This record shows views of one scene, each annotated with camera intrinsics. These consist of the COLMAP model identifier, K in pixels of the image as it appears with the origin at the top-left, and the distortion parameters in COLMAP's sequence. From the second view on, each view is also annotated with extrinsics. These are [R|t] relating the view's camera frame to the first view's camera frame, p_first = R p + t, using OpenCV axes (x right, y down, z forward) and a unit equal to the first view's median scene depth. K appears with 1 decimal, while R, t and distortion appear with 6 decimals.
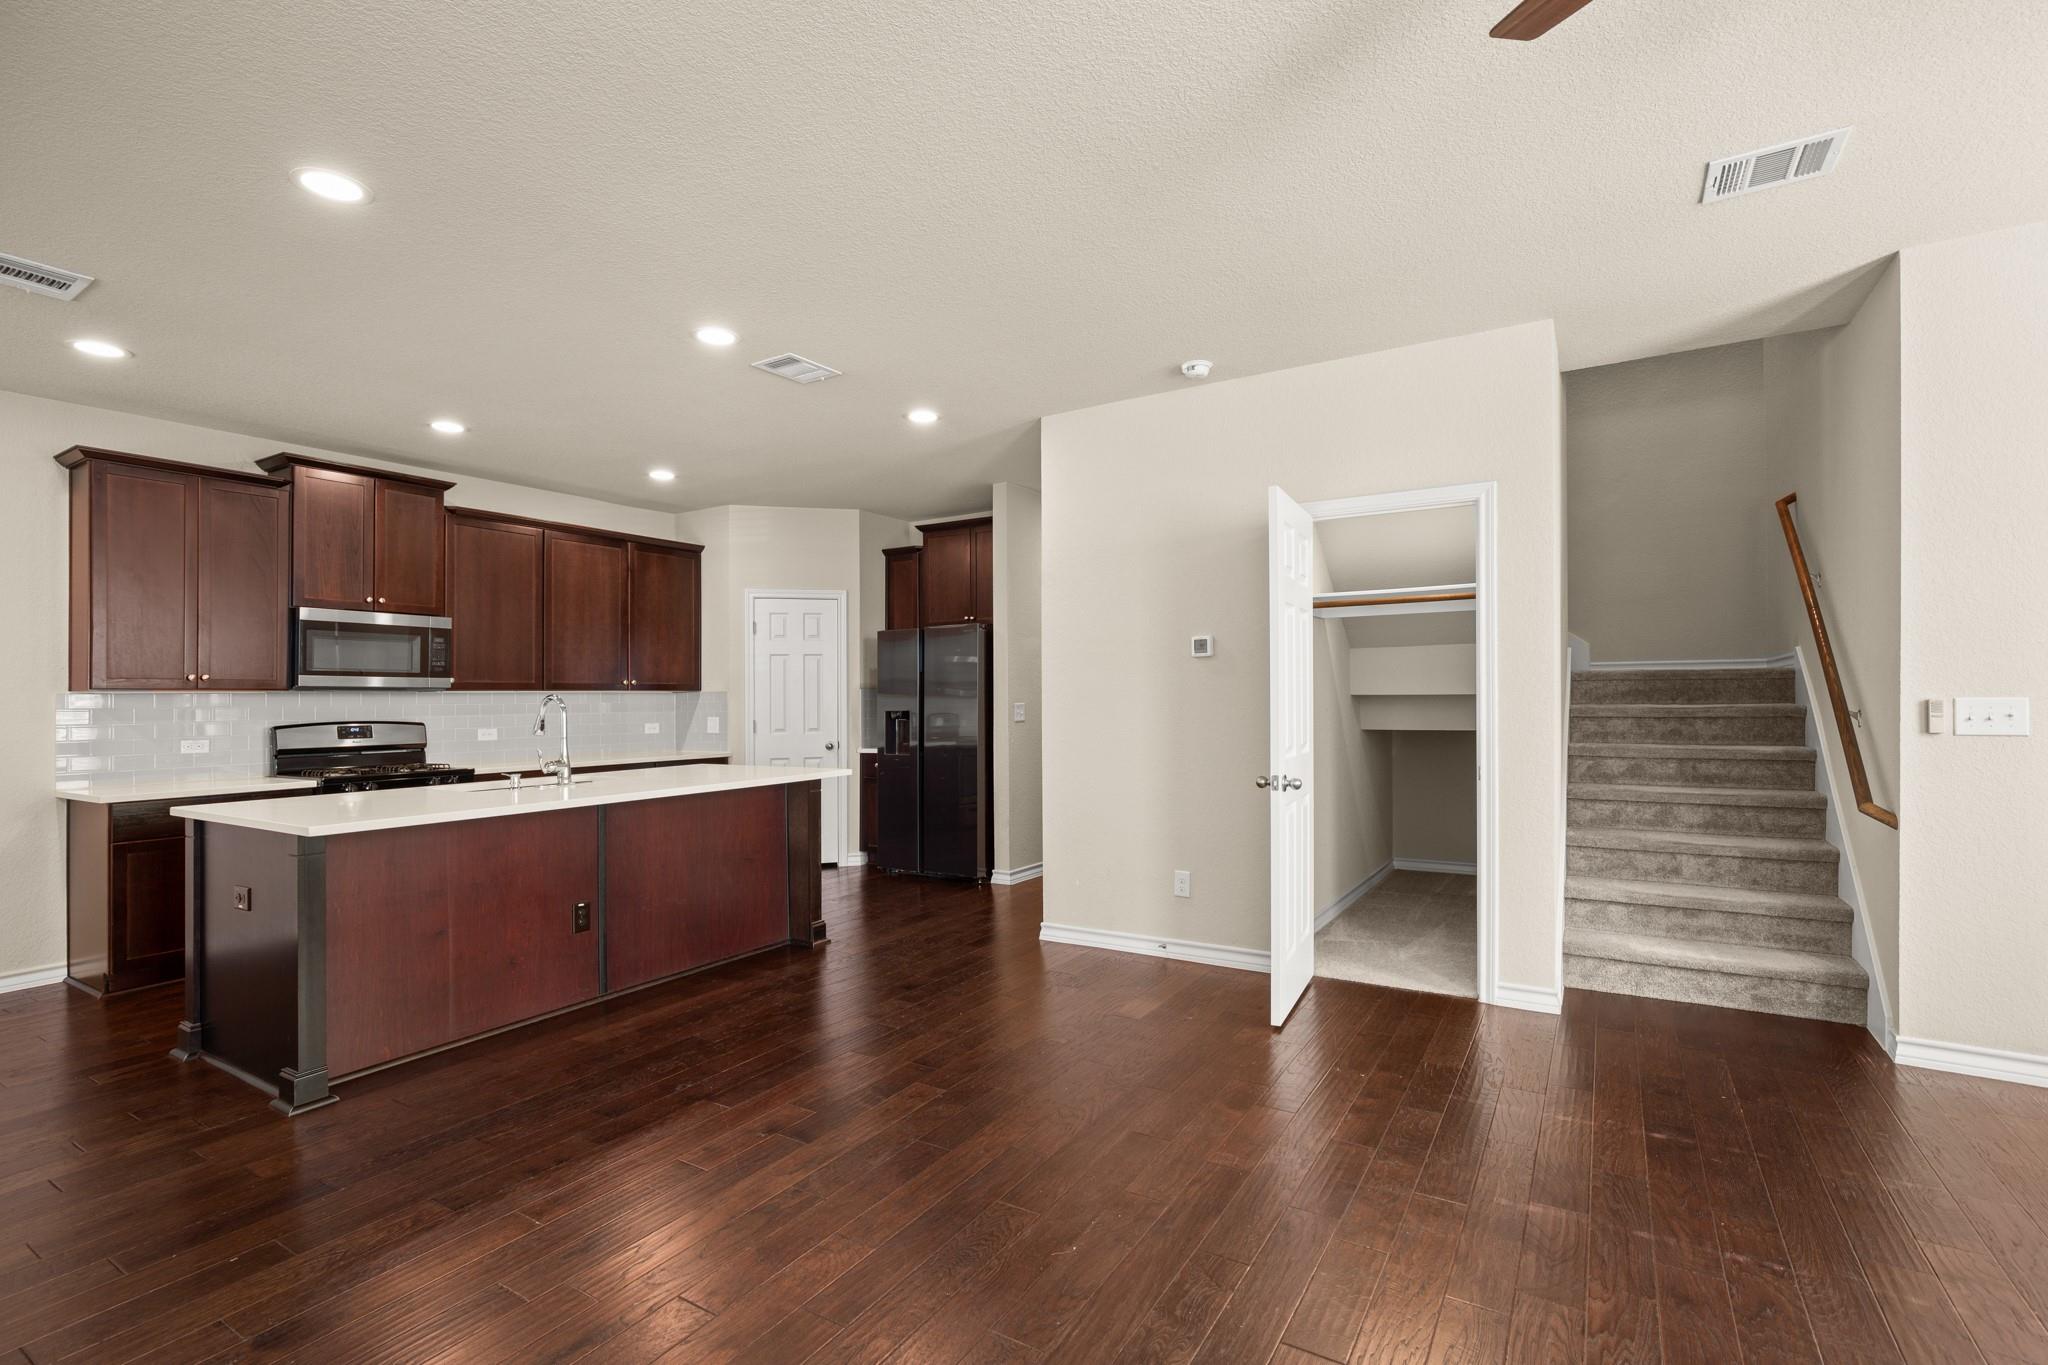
lens RADIAL K [[936.5, 0, 1038.0], [0, 936.5, 681.6], [0, 0, 1]] dist [-0.005282, 0.001727]
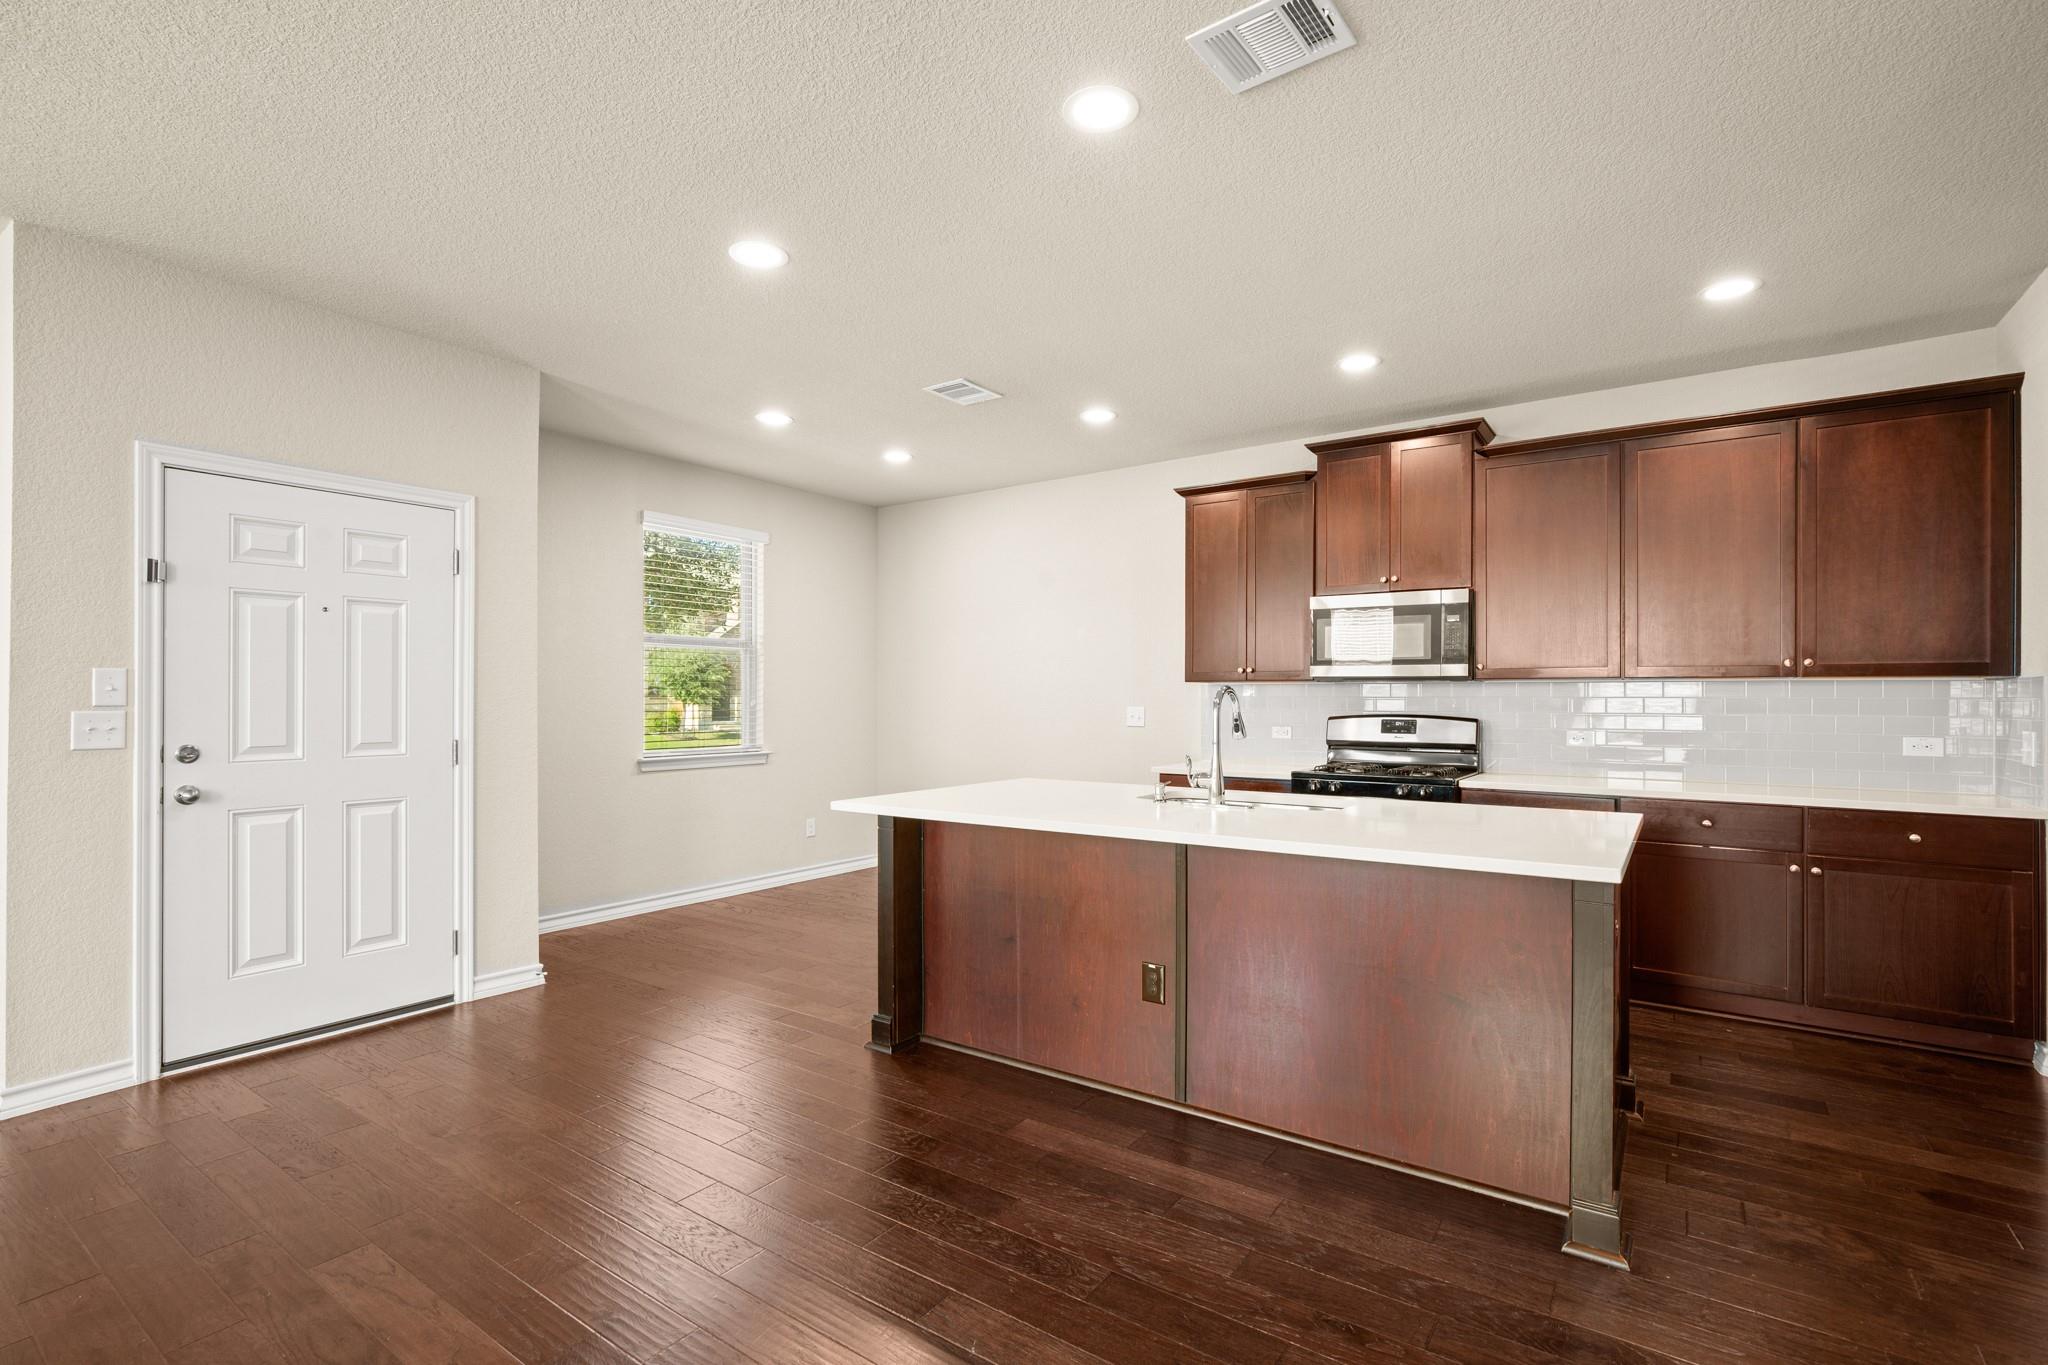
lens RADIAL K [[936.5, 0, 1034.7], [0, 936.5, 685.4], [0, 0, 1]] dist [-0.005282, 0.001727]
pose [[-0.047848, 0.000247, -0.998855, 0.194369], [0.015731, 0.999876, -0.000506, 0.009064], [0.998731, -0.015737, -0.047846, 0.691844]]
